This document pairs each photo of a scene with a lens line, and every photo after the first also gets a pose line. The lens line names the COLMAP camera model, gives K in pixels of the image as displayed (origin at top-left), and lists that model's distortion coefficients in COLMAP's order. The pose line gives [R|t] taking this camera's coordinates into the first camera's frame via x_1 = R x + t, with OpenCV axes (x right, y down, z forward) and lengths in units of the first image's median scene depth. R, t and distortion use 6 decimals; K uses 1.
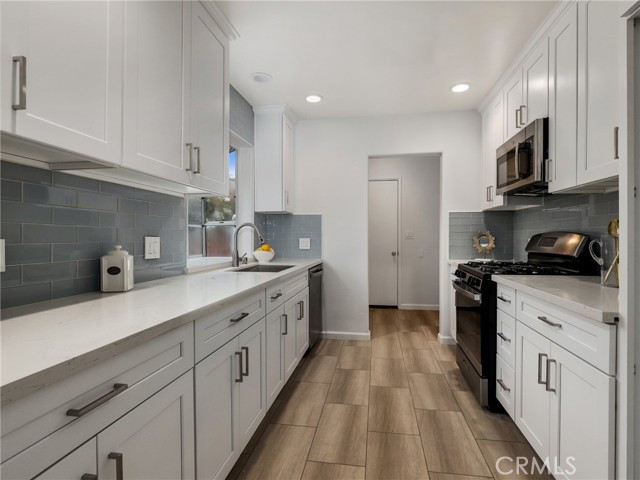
lens RADIAL K [[332.8, 0, 324.4], [0, 332.8, 240.4], [0, 0, 1]] dist [-0.014709, 0.002422]
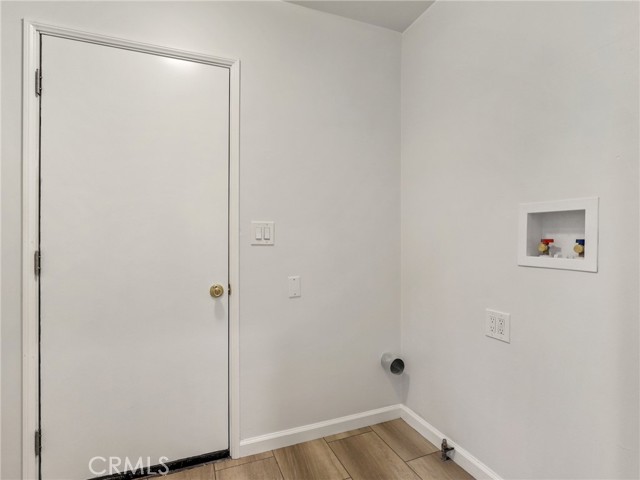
lens RADIAL K [[332.8, 0, 321.4], [0, 332.8, 239.8], [0, 0, 1]] dist [-0.014709, 0.002422]
pose [[0.852251, -0.000462, 0.523133, 0.198101], [0.003572, 0.999981, -0.004936, -0.013313], [-0.523121, 0.006075, 0.852237, 1.049872]]
